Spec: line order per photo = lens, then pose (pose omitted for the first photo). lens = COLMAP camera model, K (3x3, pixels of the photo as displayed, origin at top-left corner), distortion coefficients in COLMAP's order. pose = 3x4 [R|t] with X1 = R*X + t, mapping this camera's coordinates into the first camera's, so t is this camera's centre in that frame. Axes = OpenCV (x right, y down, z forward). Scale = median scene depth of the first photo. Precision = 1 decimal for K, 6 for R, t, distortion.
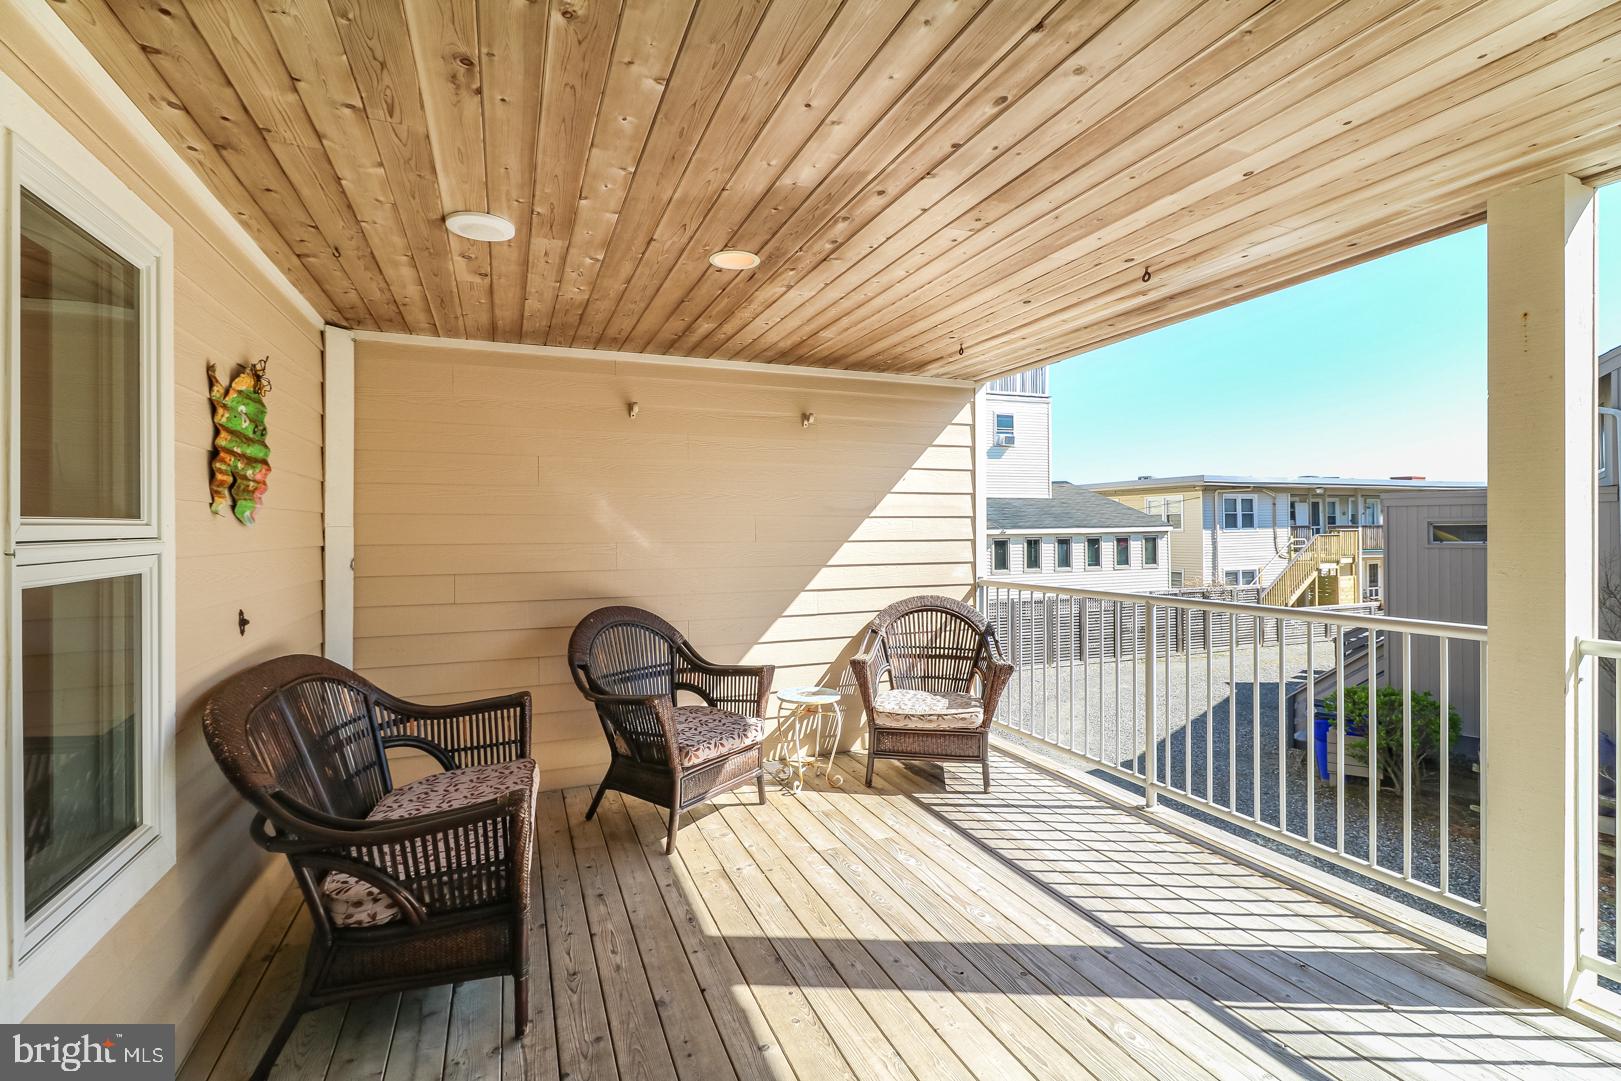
lens RADIAL K [[737.1, 0, 801.6], [0, 737.1, 532.1], [0, 0, 1]] dist [0.004662, -0.003711]
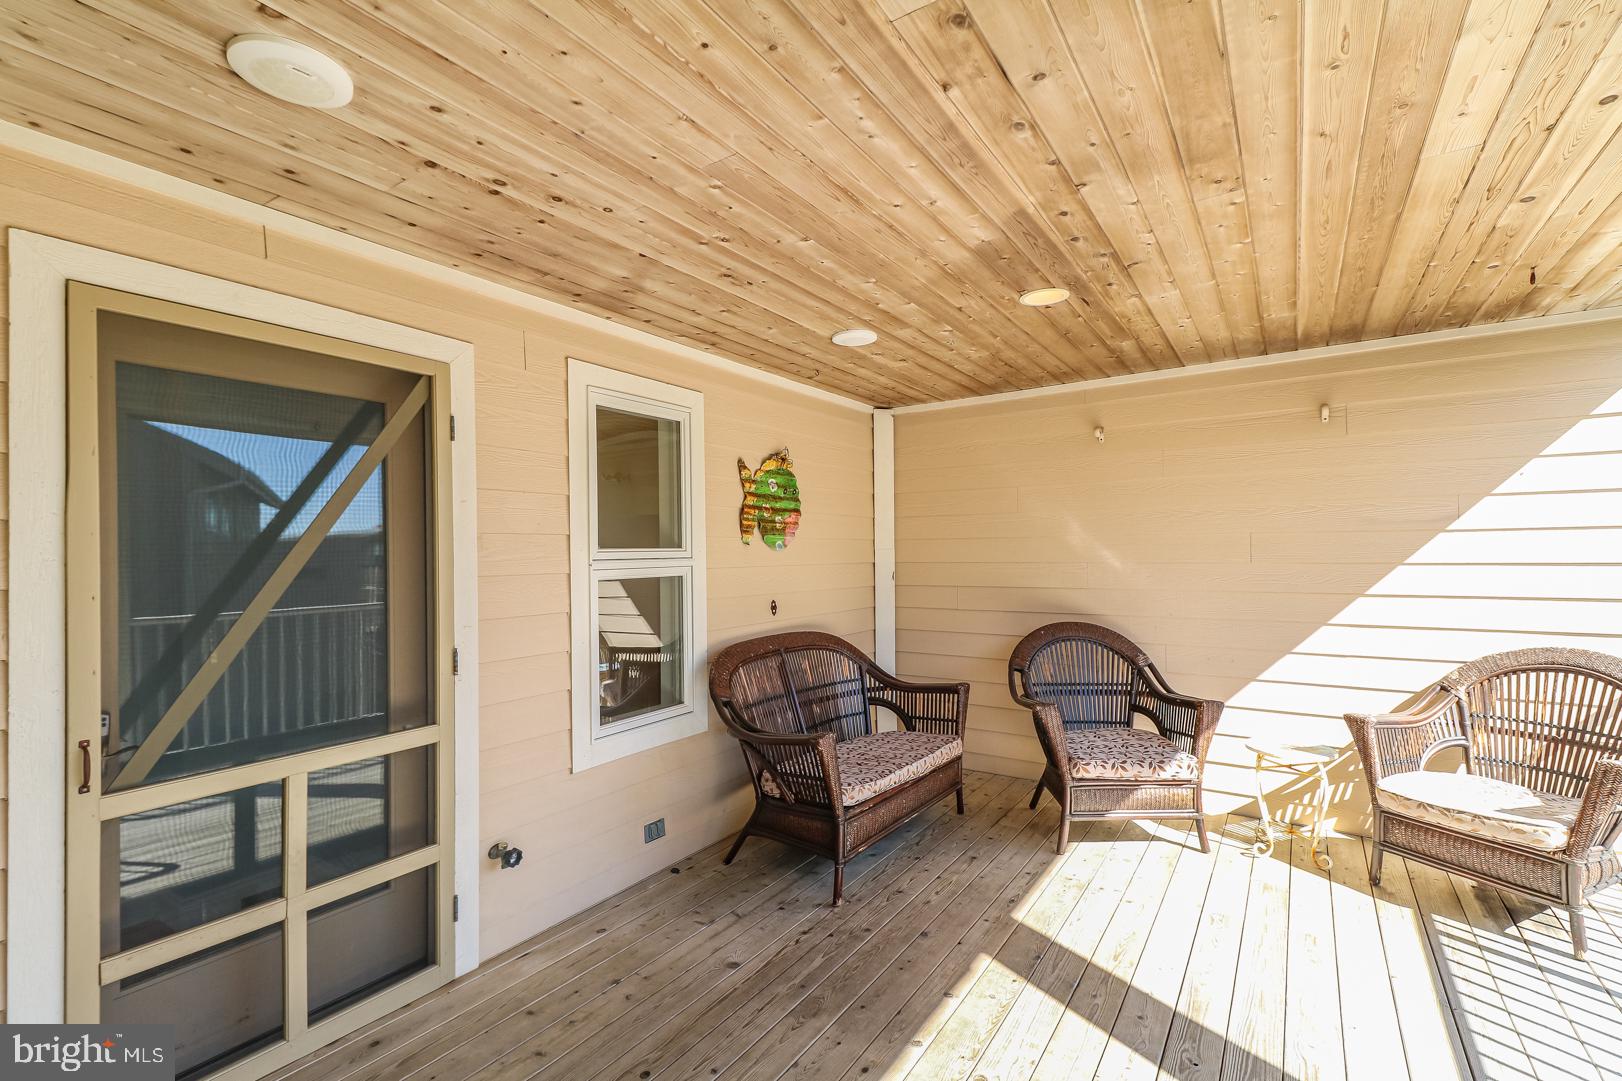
lens RADIAL K [[737.6, 0, 807.9], [0, 737.6, 553.1], [0, 0, 1]] dist [0.004662, -0.003711]
pose [[0.546365, -0.000259, -0.837547, 0.509456], [0.003511, 0.999992, 0.001982, -0.003421], [0.837540, -0.004023, 0.546362, 0.110635]]
